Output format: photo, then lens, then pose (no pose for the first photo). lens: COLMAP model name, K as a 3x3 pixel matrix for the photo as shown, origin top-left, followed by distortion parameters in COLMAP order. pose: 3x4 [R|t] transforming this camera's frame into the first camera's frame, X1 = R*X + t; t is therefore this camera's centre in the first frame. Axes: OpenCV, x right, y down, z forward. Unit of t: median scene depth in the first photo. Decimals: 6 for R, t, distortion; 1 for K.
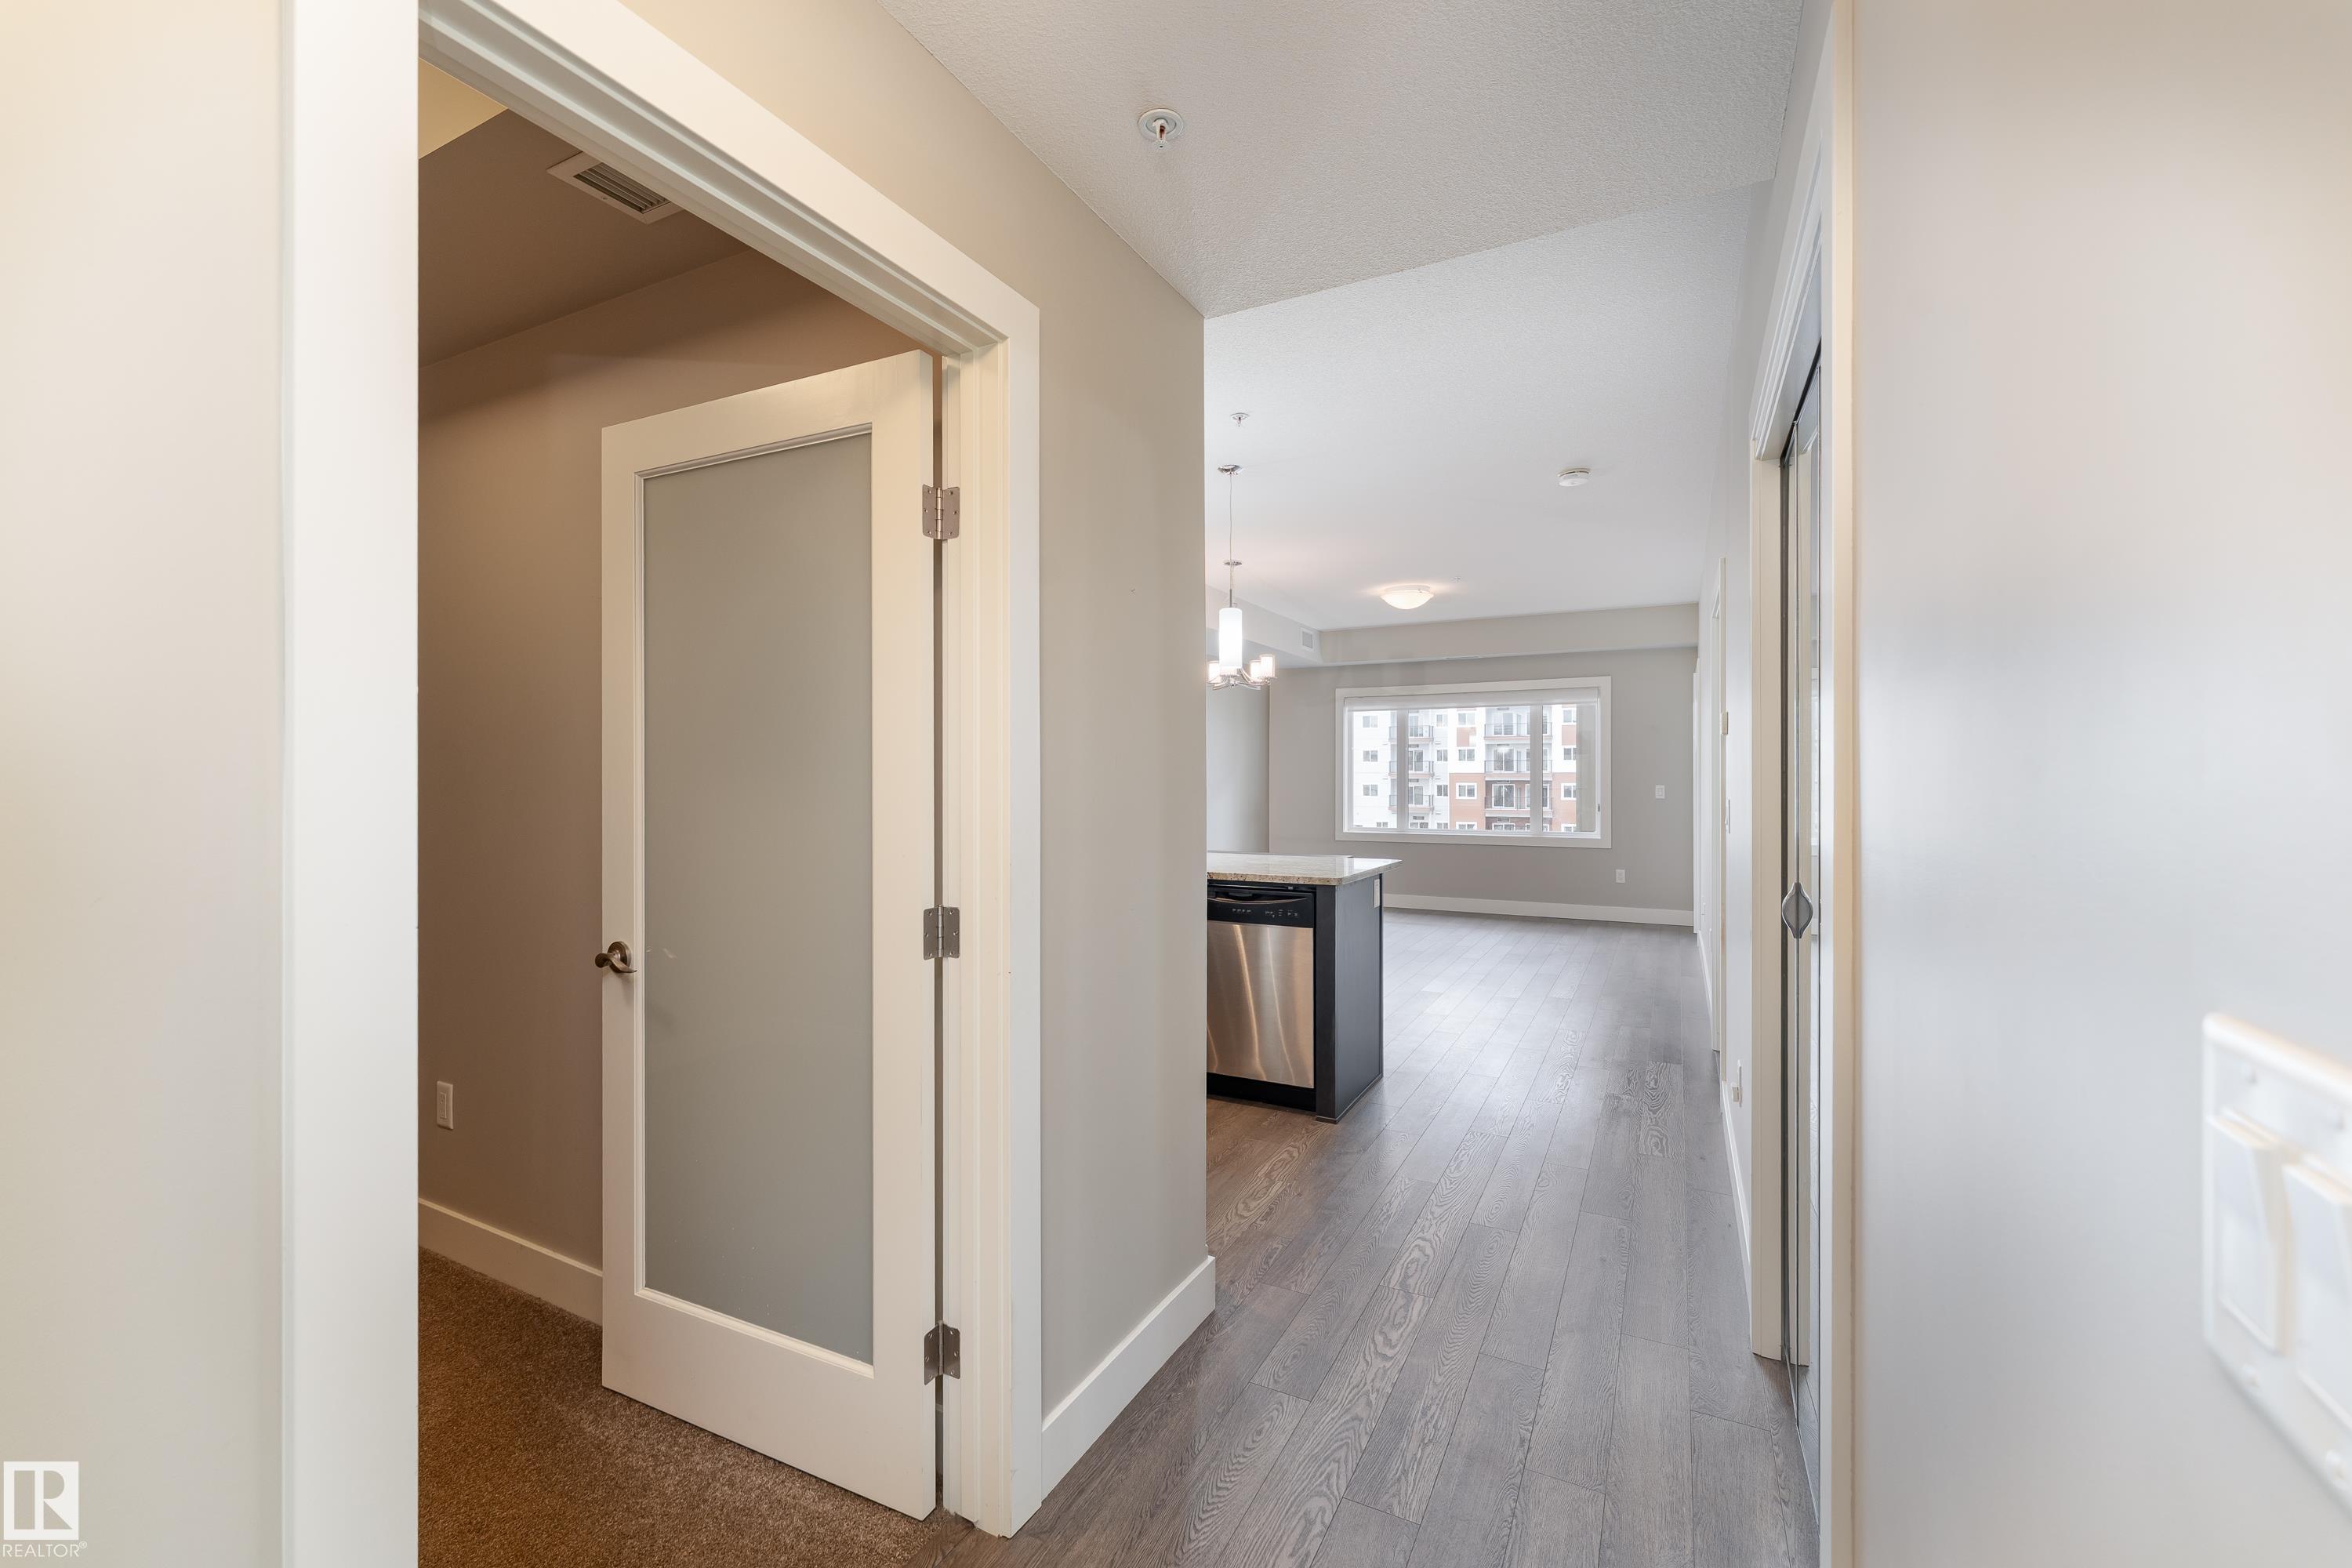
lens RADIAL K [[972.1, 0, 1157.4], [0, 972.1, 778.6], [0, 0, 1]] dist [0.000576, -0.000097]
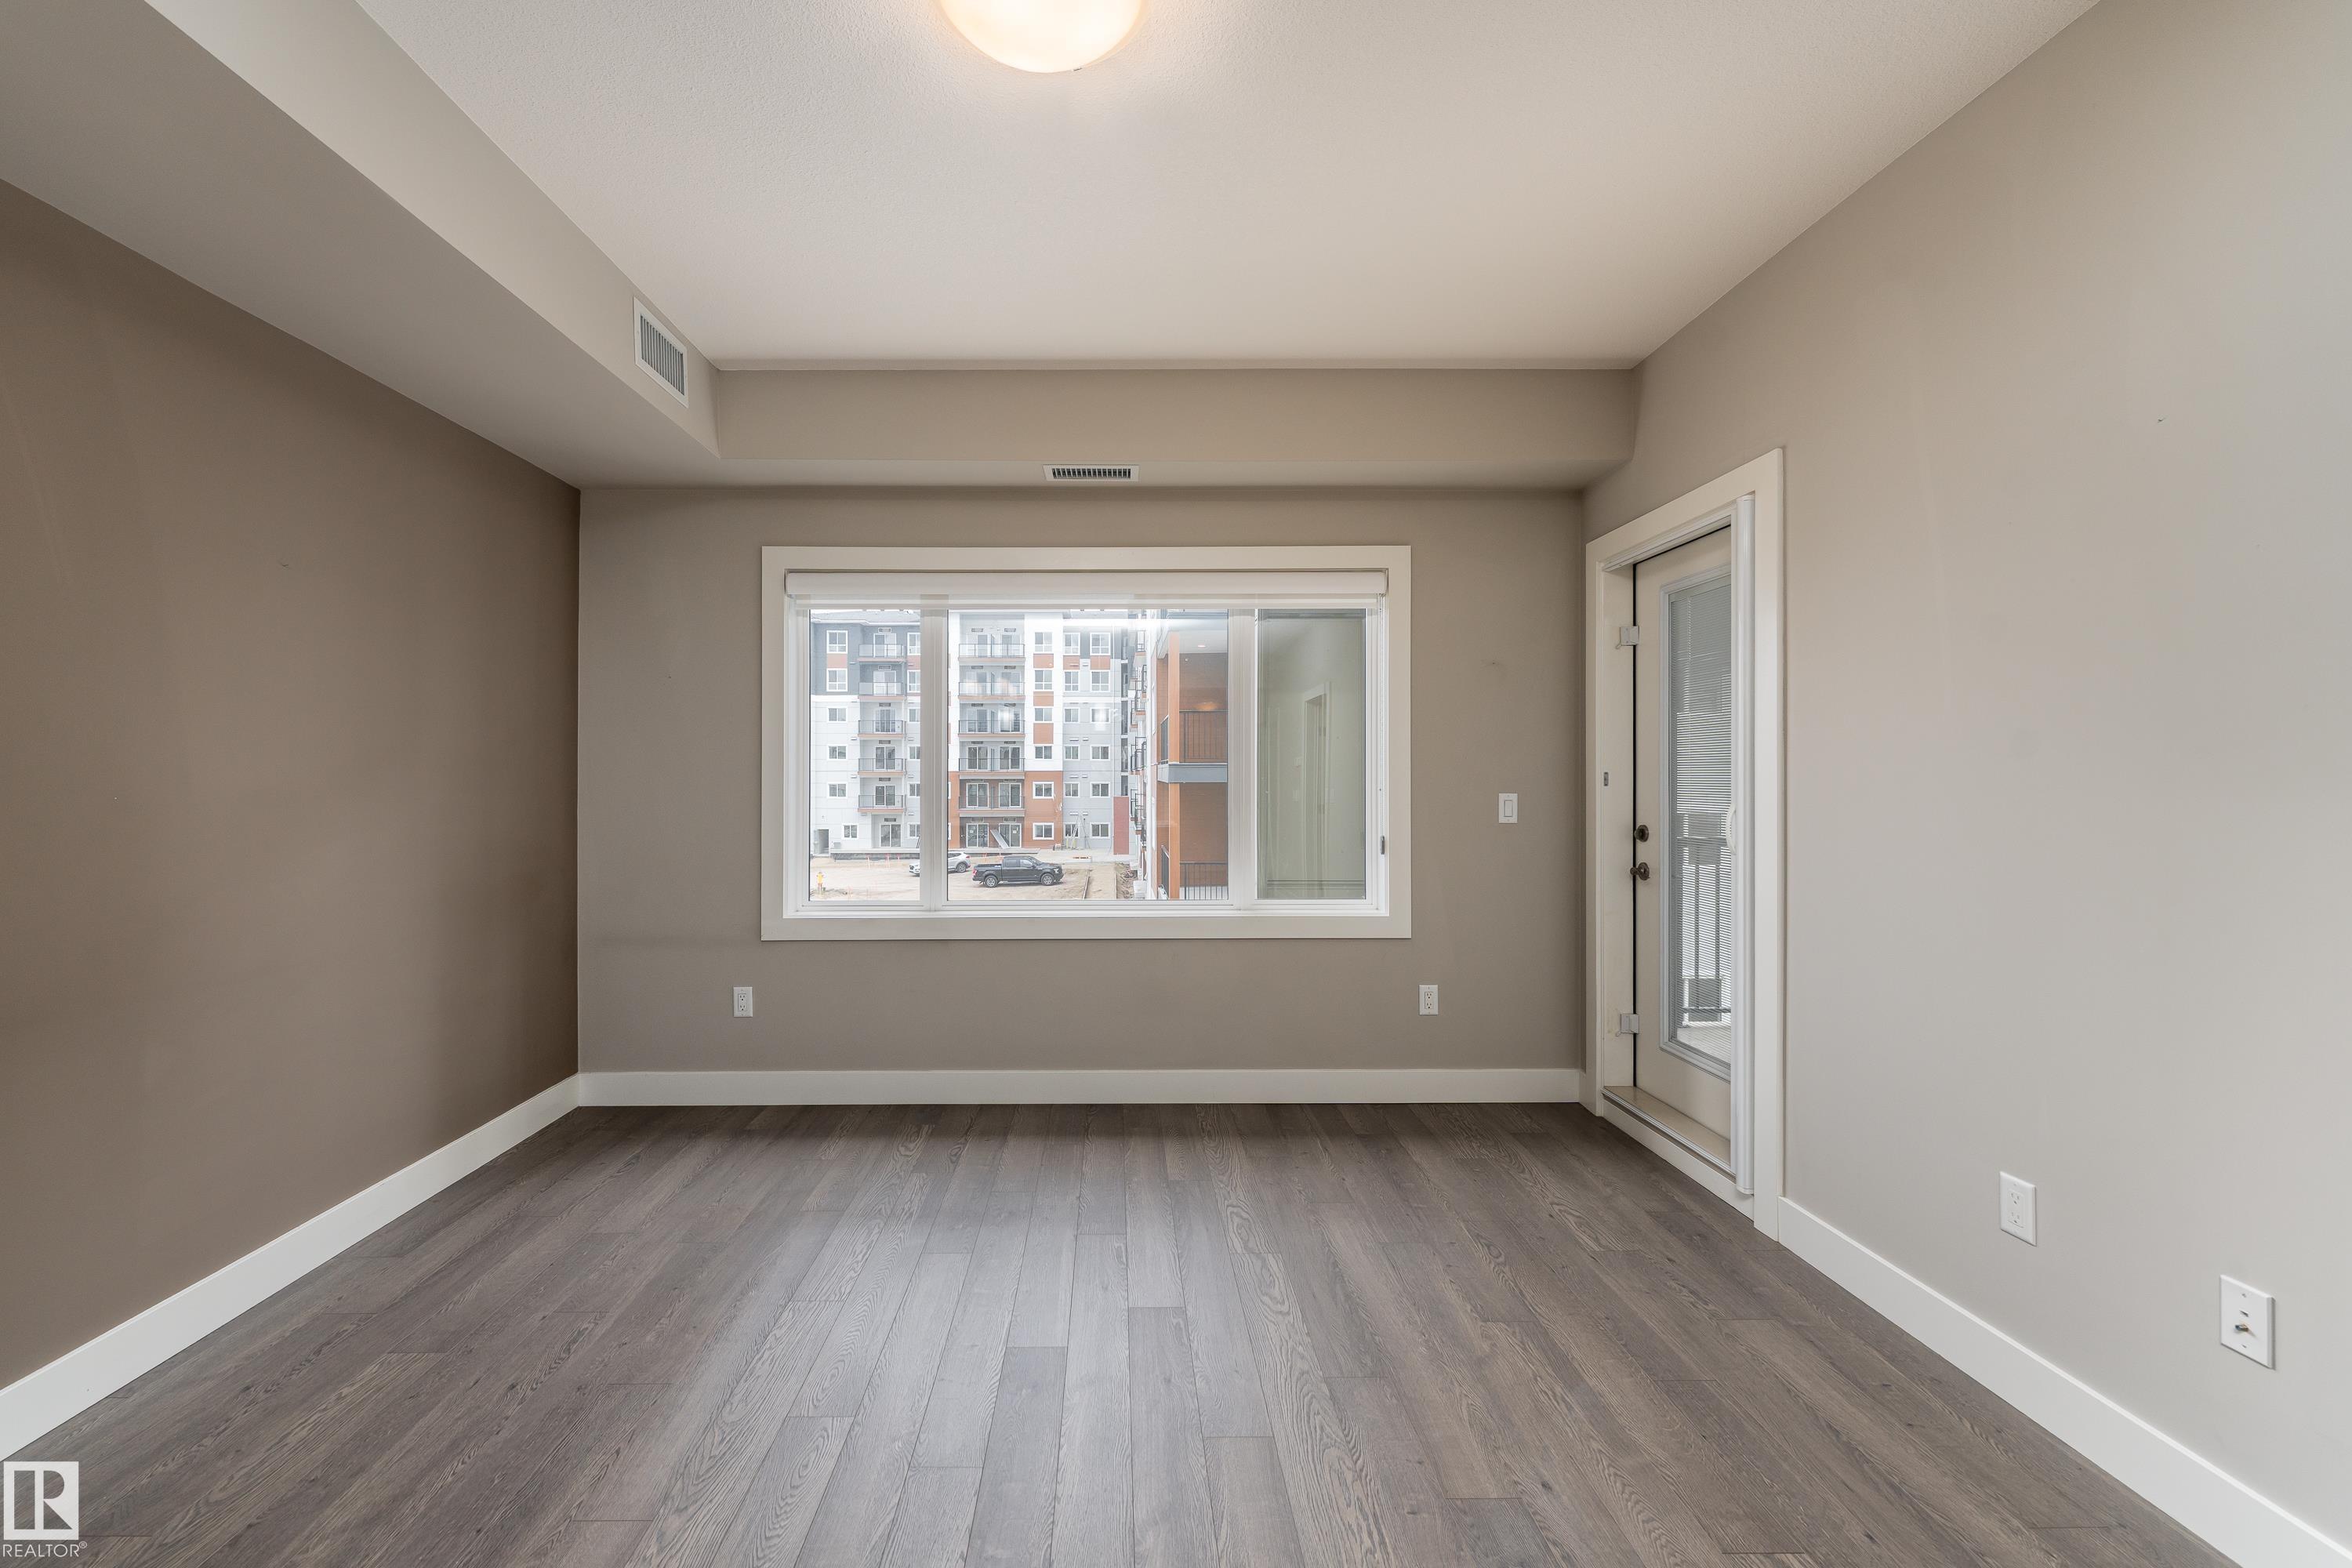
lens RADIAL K [[974.7, 0, 1115.6], [0, 974.7, 775.7], [0, 0, 1]] dist [0.001706, 0.000279]
pose [[0.880189, 0.000513, 0.474624, 0.021365], [0.000208, 0.999999, -0.001467, -0.000143], [-0.474624, 0.001390, 0.880188, 0.102979]]
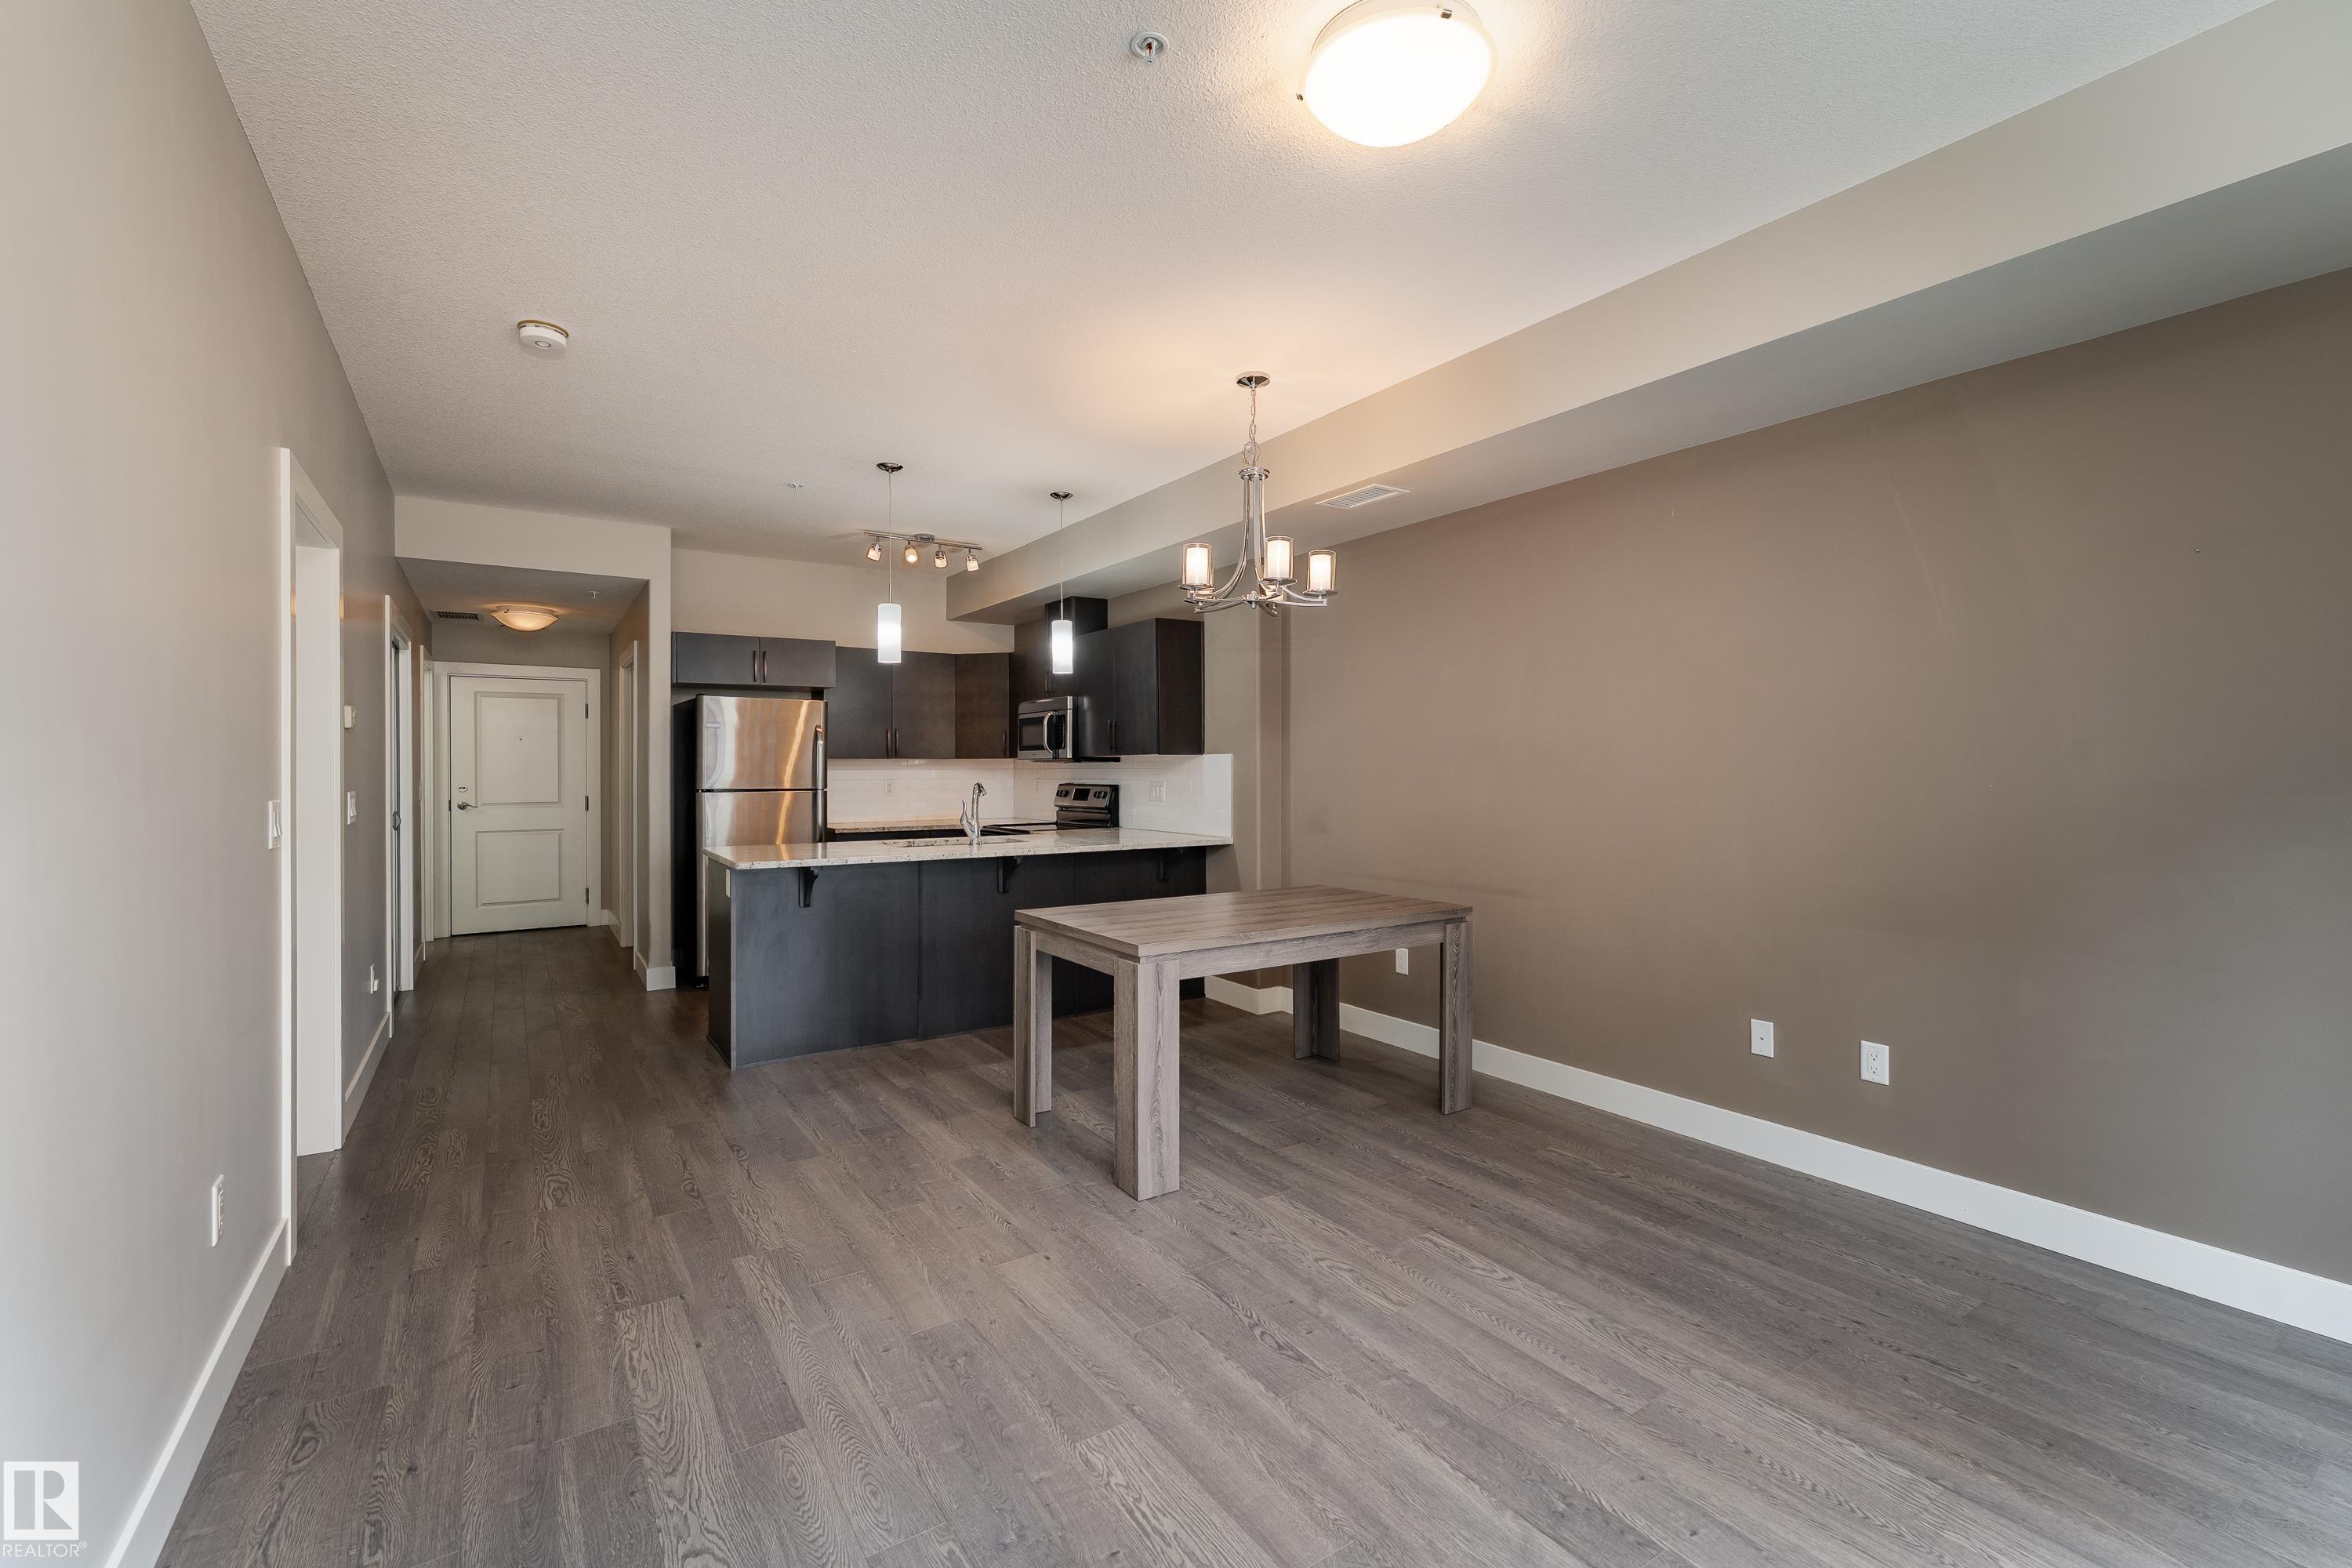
lens RADIAL K [[999.5, 0, 1173.8], [0, 999.5, 772.9], [0, 0, 1]] dist [0.000133, 0.000135]
pose [[-0.473488, 0.005483, -0.880783, 0.068309], [0.000231, 0.999981, 0.006101, -0.000306], [0.880800, 0.002685, -0.473481, 0.140328]]
